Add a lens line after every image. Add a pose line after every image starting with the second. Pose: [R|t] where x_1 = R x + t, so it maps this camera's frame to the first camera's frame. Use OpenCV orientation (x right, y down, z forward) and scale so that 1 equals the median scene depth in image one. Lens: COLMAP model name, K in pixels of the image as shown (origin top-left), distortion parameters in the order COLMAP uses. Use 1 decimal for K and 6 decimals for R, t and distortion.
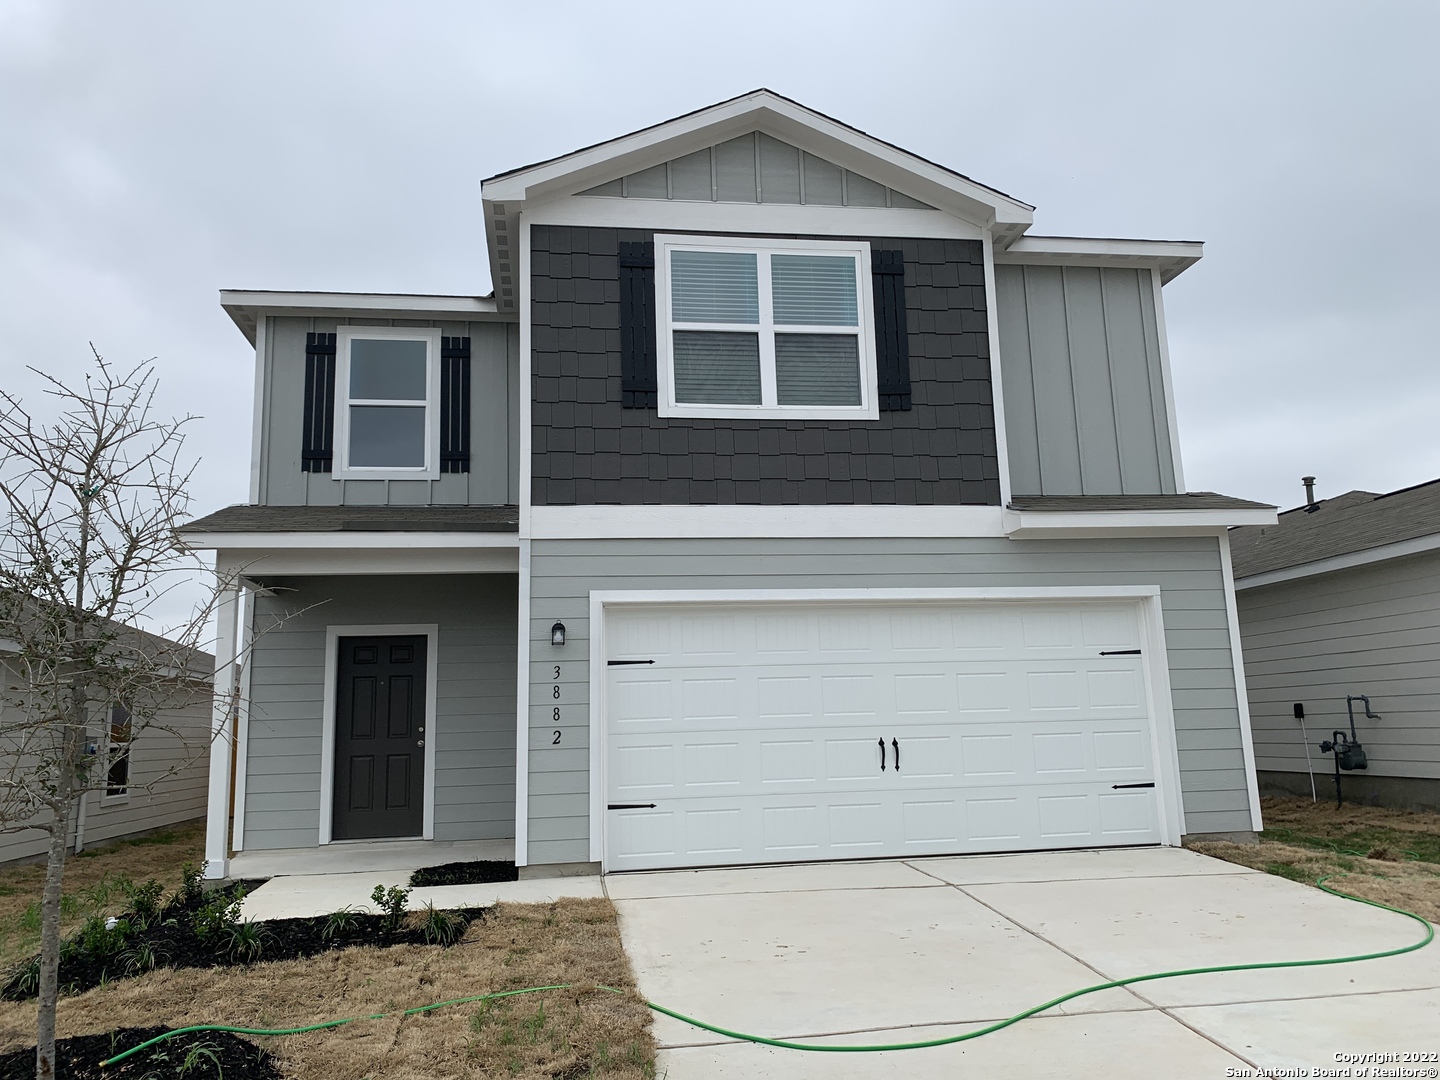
lens RADIAL K [[1103.2, 0, 720.0], [0, 1103.2, 540.0], [0, 0, 1]] dist [0.051911, -0.004966]
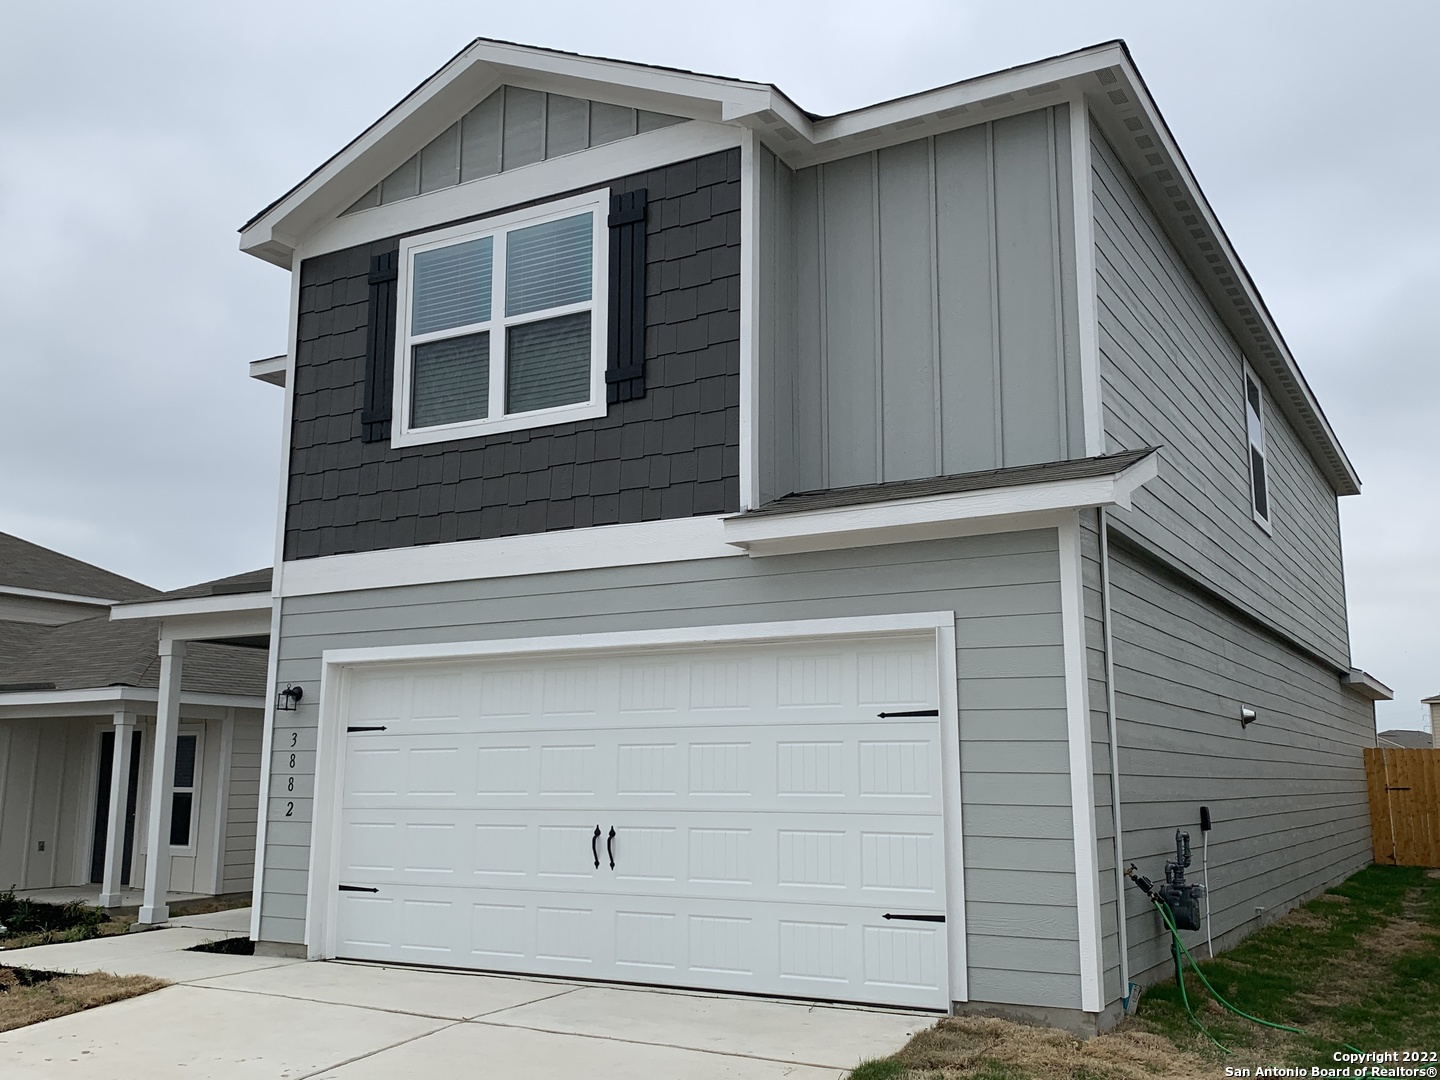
lens RADIAL K [[1358.5, 0, 720.0], [0, 1358.5, 540.0], [0, 0, 1]] dist [0.152388, -0.422740]
pose [[0.782983, -0.076341, -0.617341, 0.794139], [0.079799, 0.996568, -0.022025, 0.006009], [0.616903, -0.032018, 0.786387, 0.289988]]
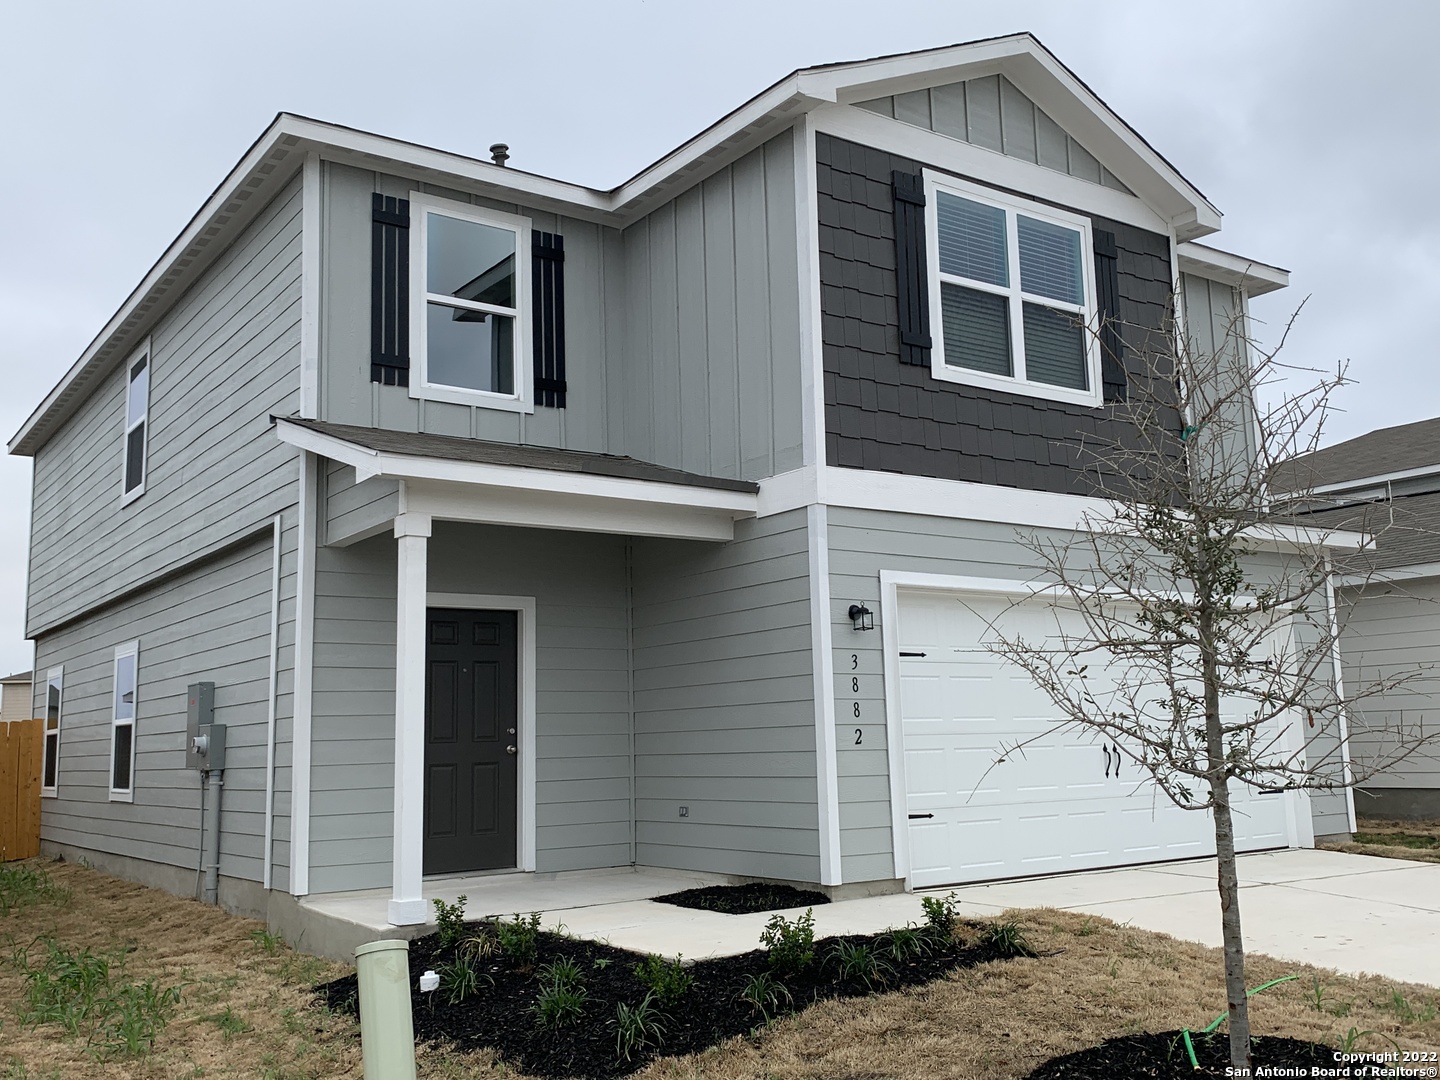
lens RADIAL K [[1358.5, 0, 720.0], [0, 1358.5, 540.0], [0, 0, 1]] dist [0.152388, -0.422740]
pose [[0.891465, 0.074678, 0.446894, -0.664823], [-0.078049, 0.996890, -0.010892, 0.041399], [-0.446317, -0.025169, 0.894521, 0.092222]]
